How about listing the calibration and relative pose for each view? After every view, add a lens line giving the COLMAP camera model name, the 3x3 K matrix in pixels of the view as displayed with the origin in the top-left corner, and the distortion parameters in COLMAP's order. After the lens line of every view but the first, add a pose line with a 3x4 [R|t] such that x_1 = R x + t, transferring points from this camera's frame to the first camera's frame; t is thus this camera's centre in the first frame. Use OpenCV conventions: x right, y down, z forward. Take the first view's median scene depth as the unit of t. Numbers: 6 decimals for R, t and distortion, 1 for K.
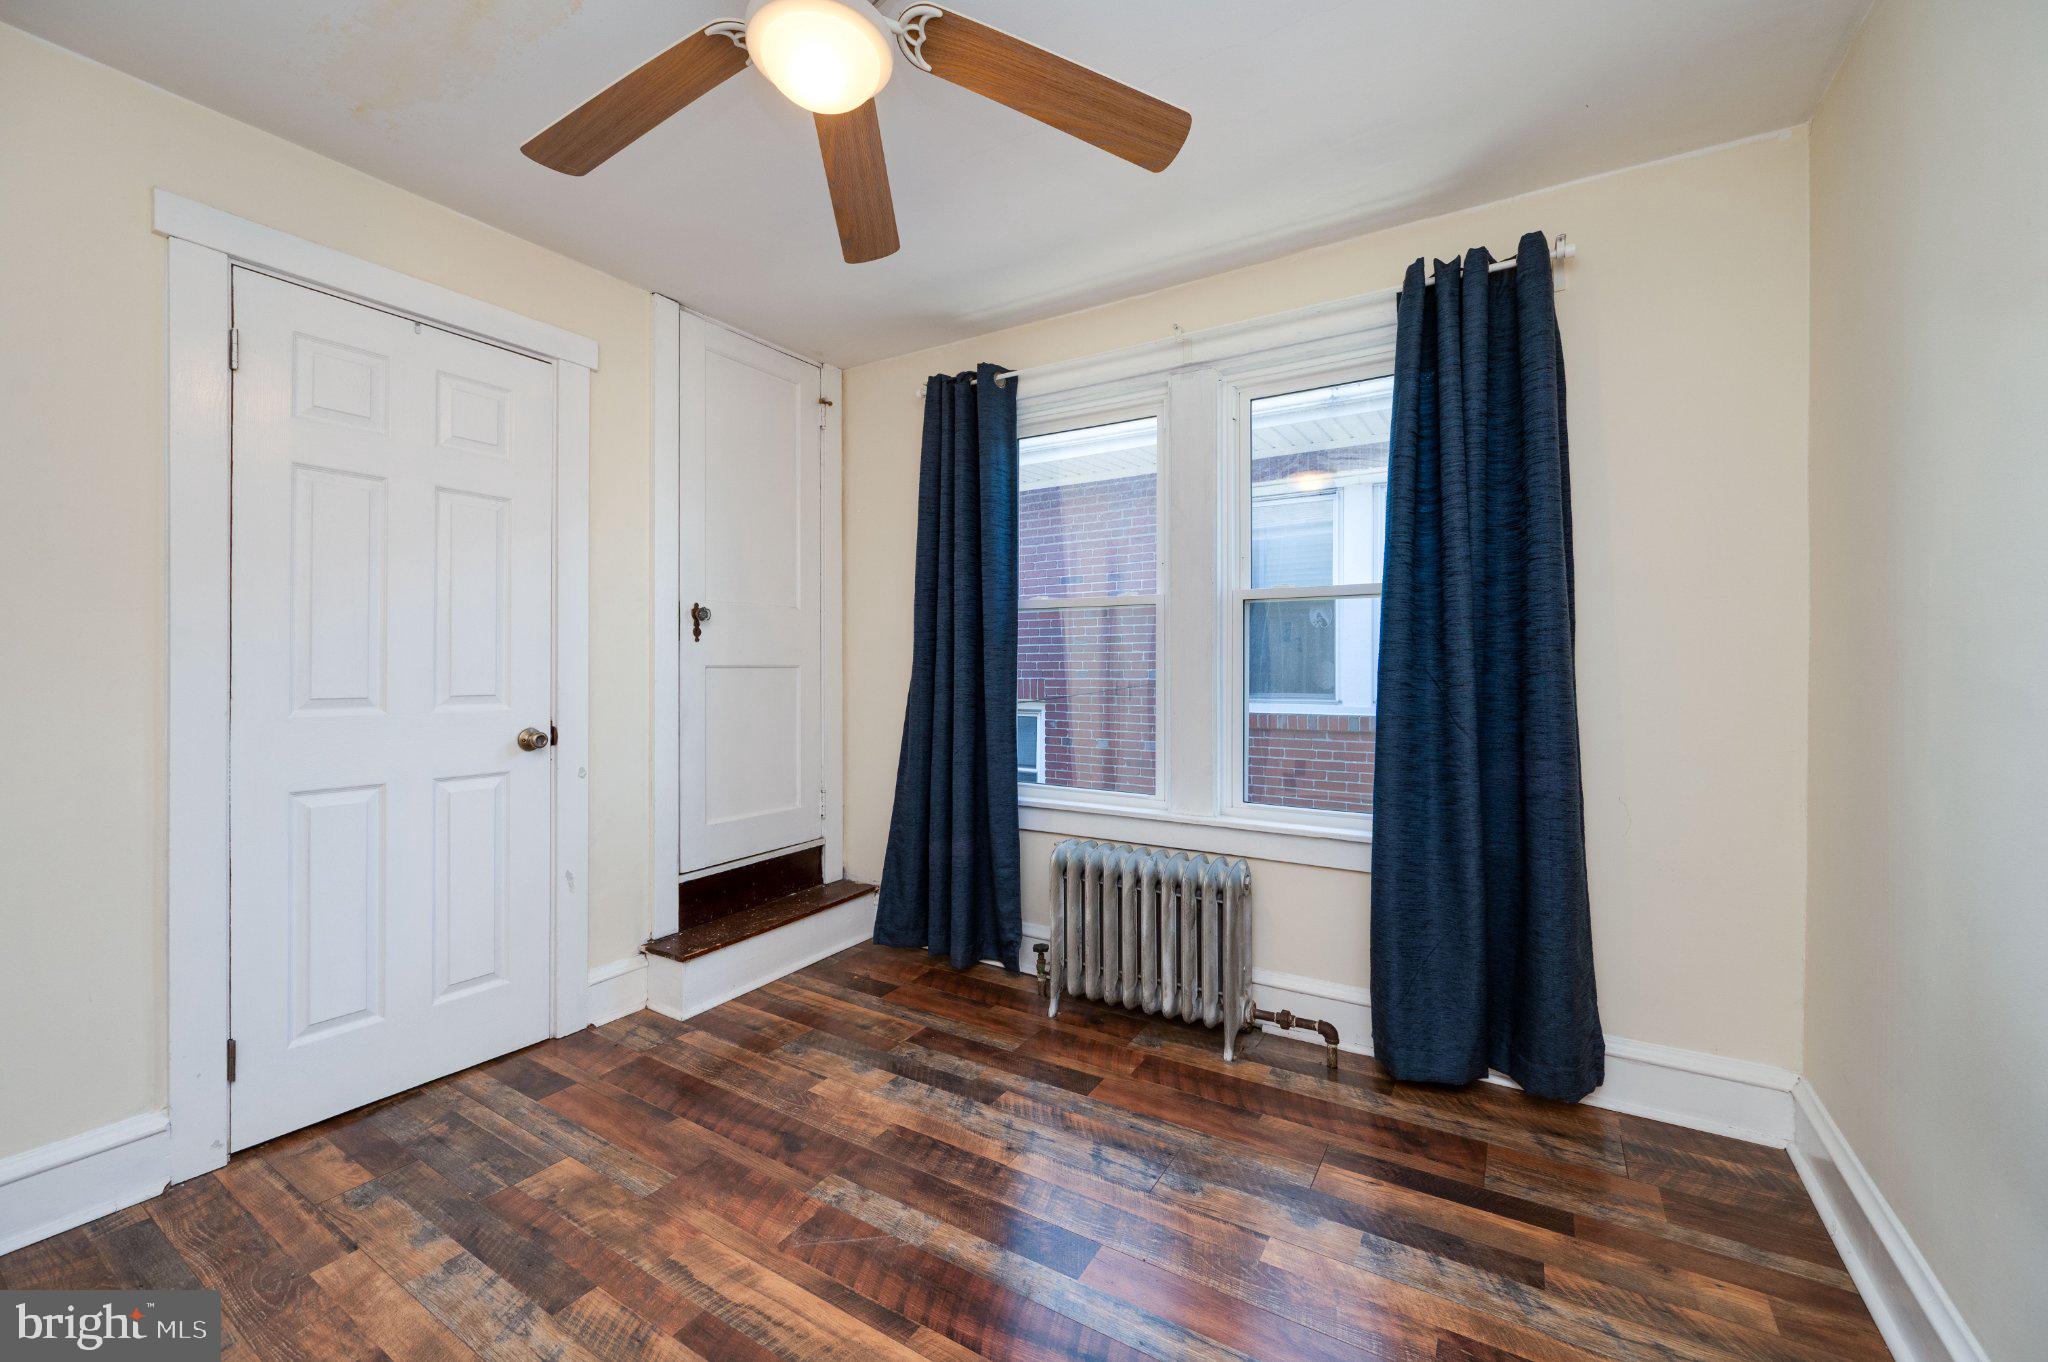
lens RADIAL K [[825.0, 0, 1028.1], [0, 825.0, 659.0], [0, 0, 1]] dist [-0.001156, 0.000215]
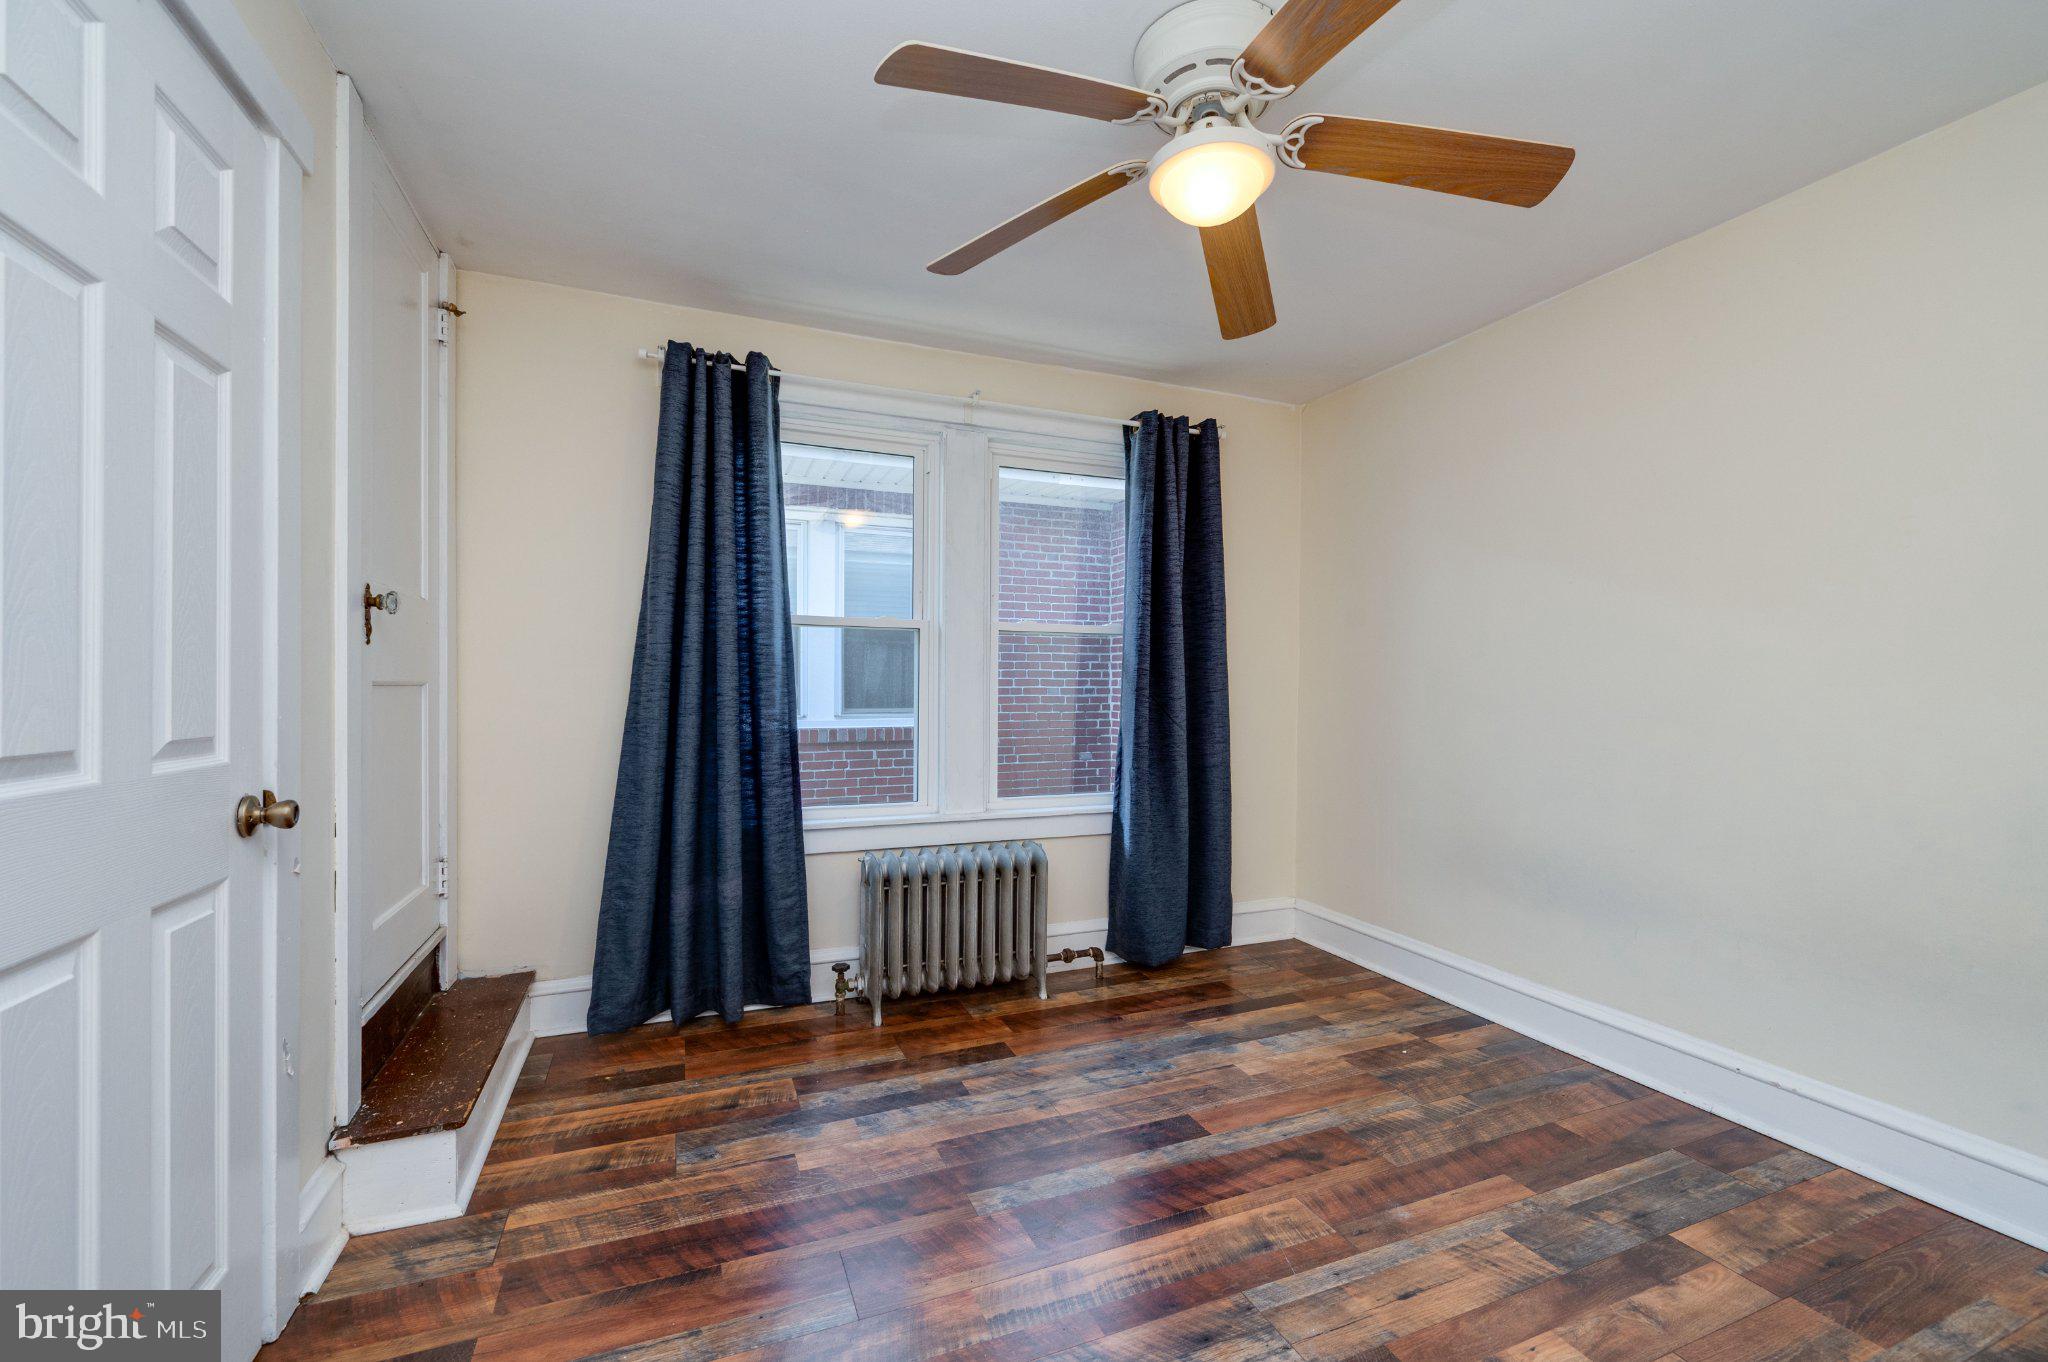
lens RADIAL K [[815.6, 0, 1025.9], [0, 815.6, 686.1], [0, 0, 1]] dist [0.000301, 0.000093]
pose [[0.602805, 0.002987, 0.797883, -0.735837], [-0.011273, 0.999925, 0.004773, 0.003314], [-0.797809, -0.011871, 0.602794, 0.267283]]
